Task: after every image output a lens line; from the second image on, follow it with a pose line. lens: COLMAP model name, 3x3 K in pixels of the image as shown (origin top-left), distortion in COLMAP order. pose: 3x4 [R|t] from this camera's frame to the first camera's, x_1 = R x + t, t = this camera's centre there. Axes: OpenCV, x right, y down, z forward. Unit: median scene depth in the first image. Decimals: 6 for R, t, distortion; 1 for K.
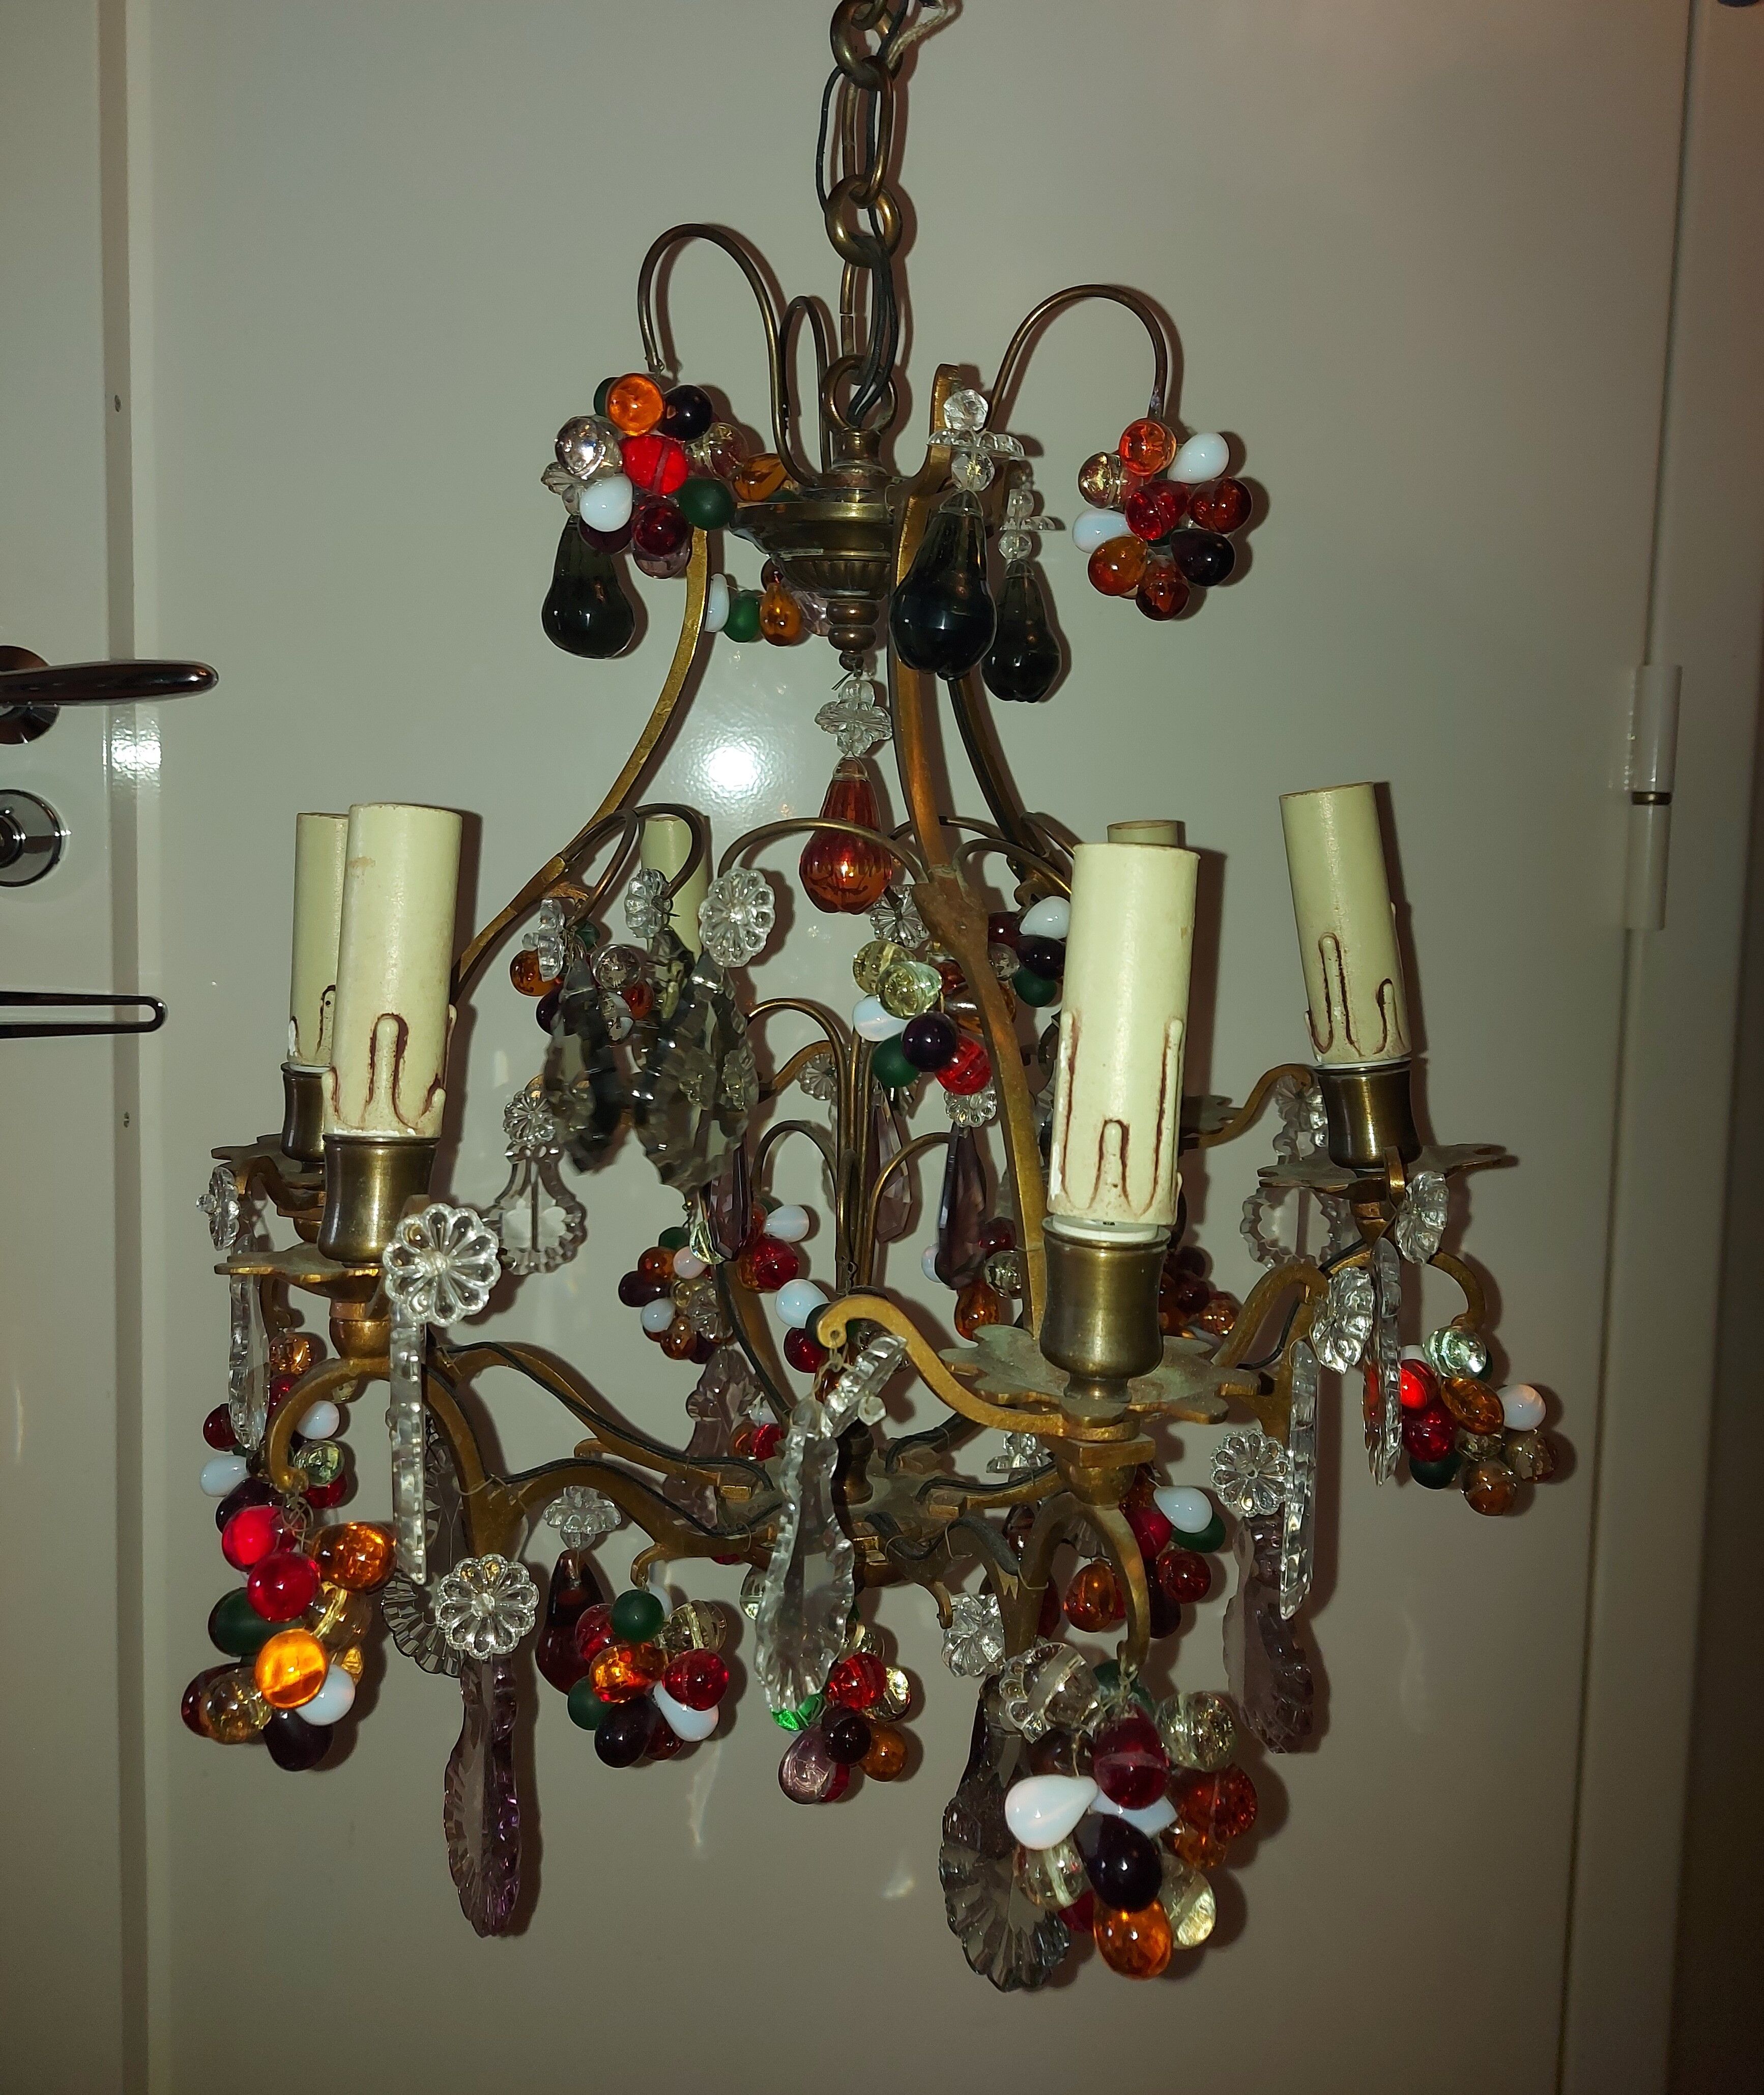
lens RADIAL K [[1600.8, 0, 883.5], [0, 1600.8, 1047.6], [0, 0, 1]] dist [0.037615, -0.009699]
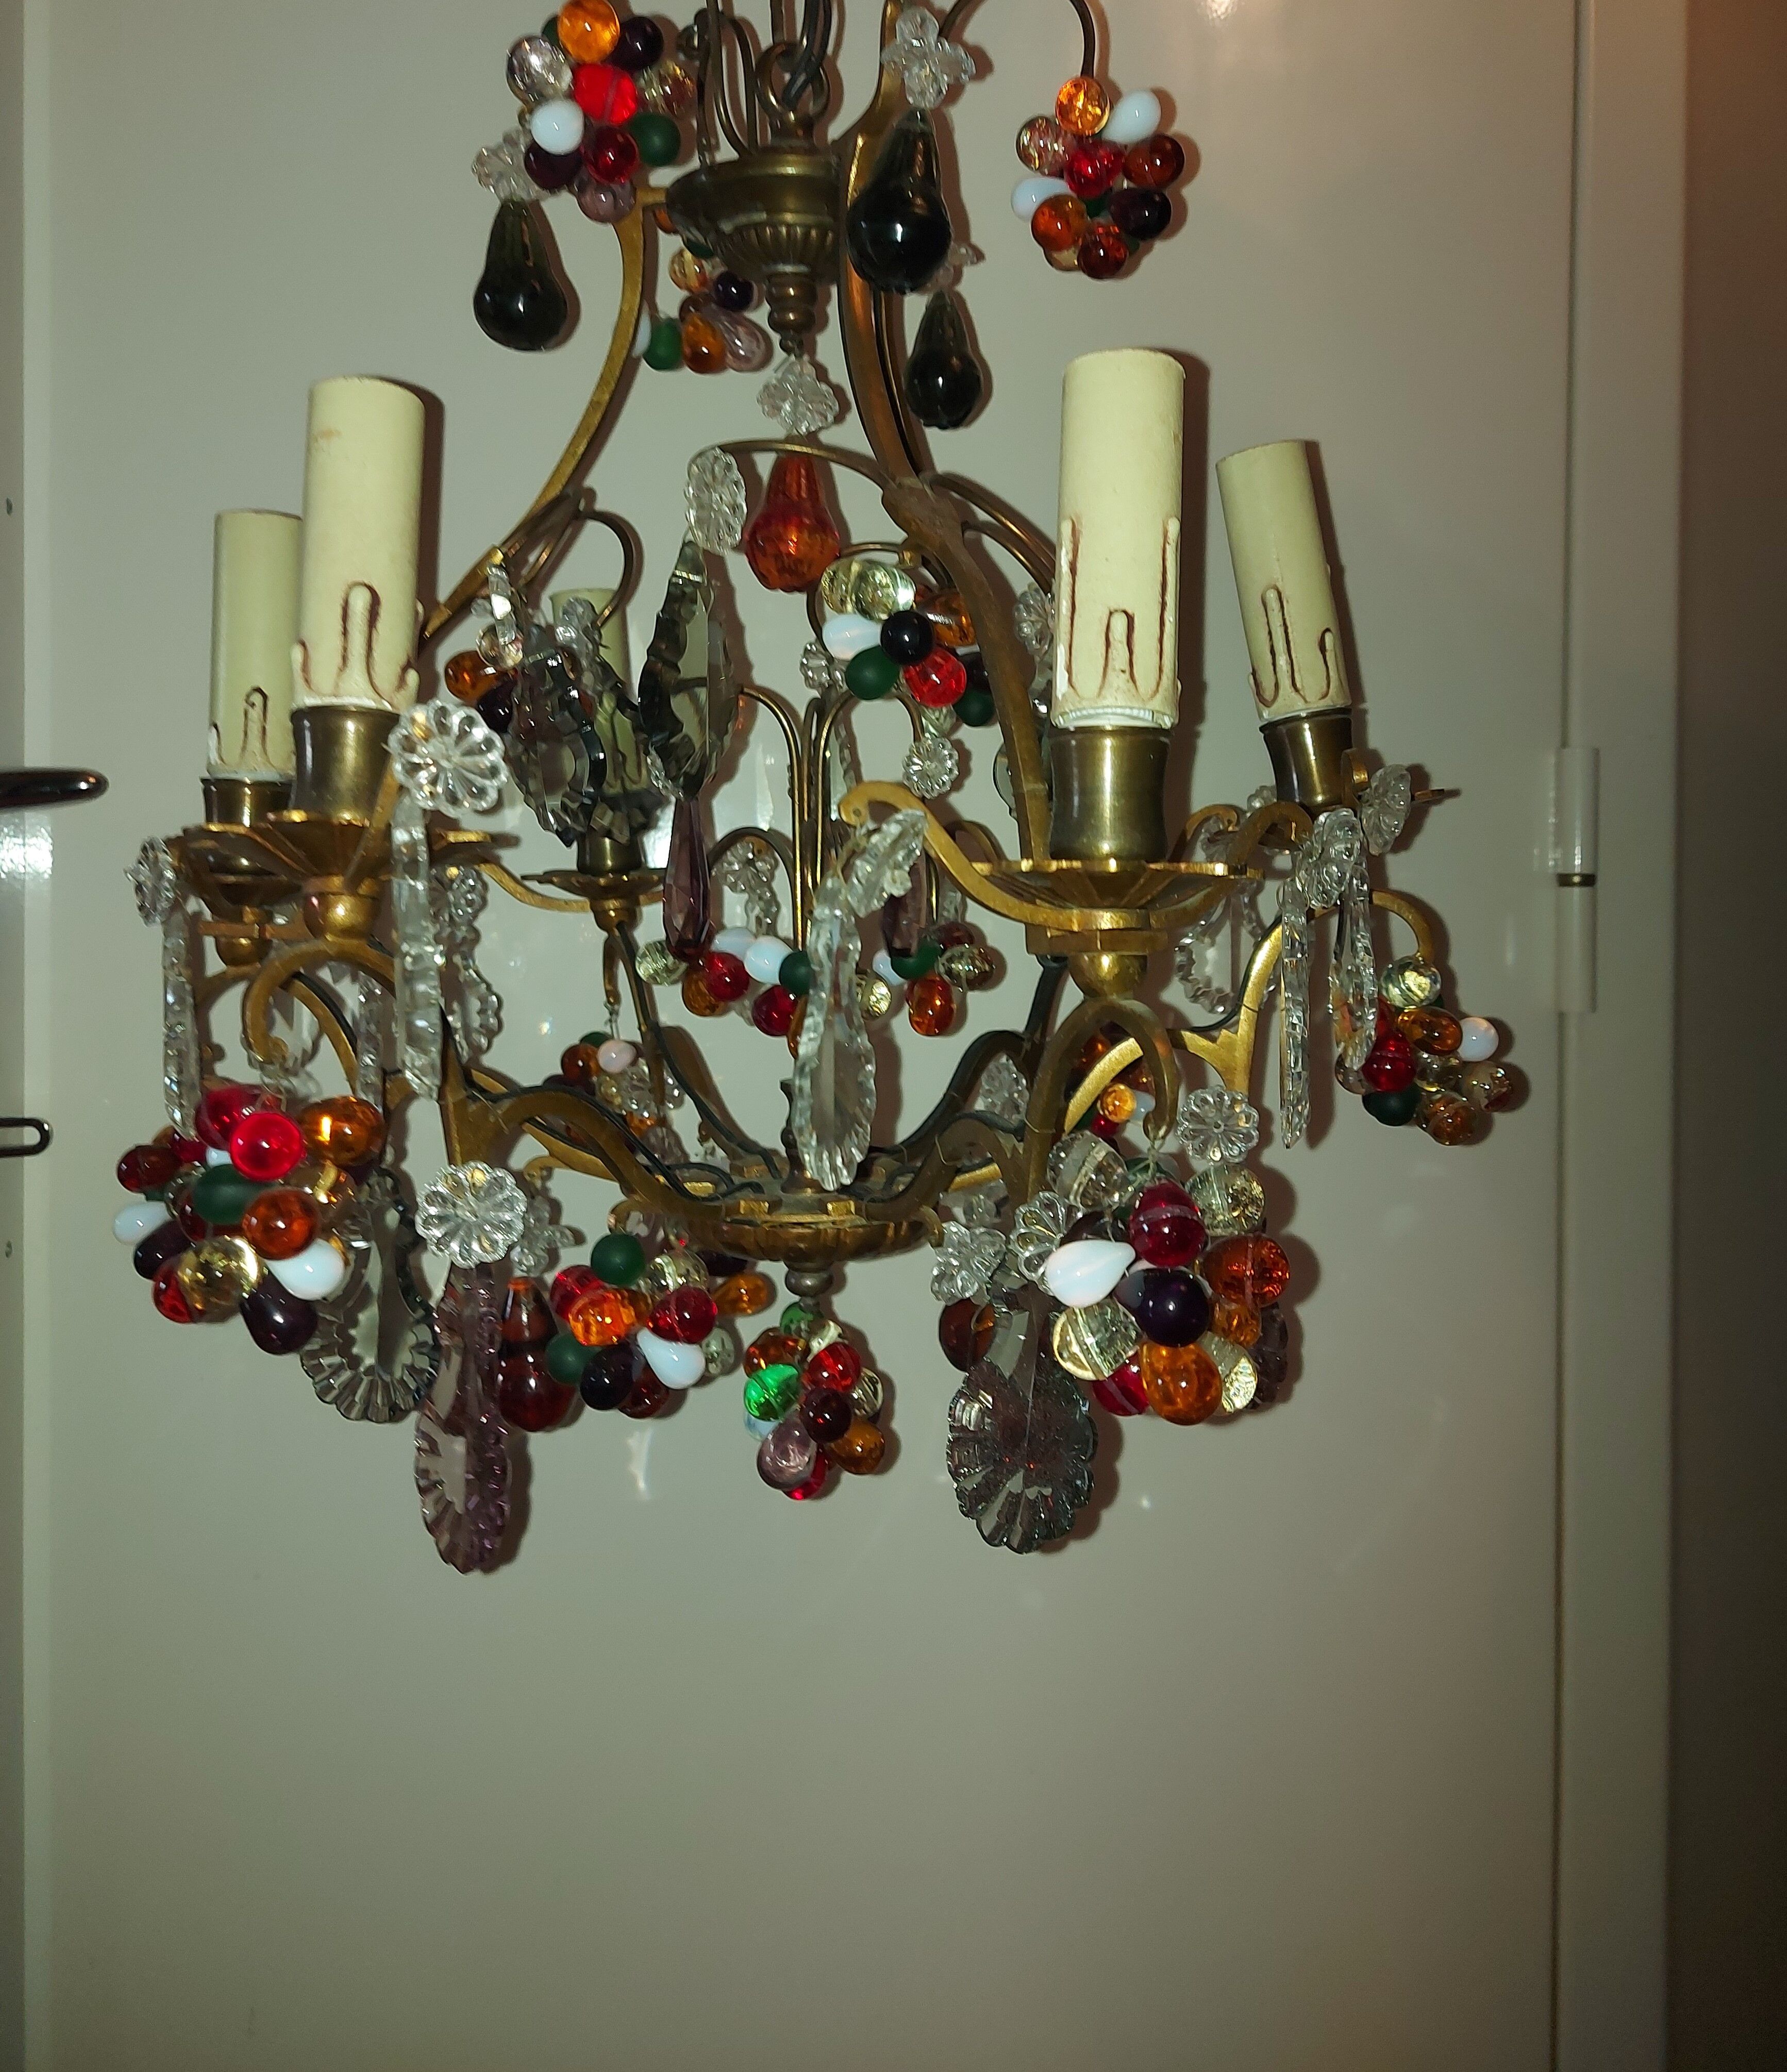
lens RADIAL K [[1645.8, 0, 887.5], [0, 1645.8, 1034.9], [0, 0, 1]] dist [0.053237, -0.013866]
pose [[0.993302, -0.030471, 0.111457, -0.098343], [0.038723, 0.996607, -0.072632, 0.295595], [-0.108865, 0.076462, 0.991111, -0.006666]]
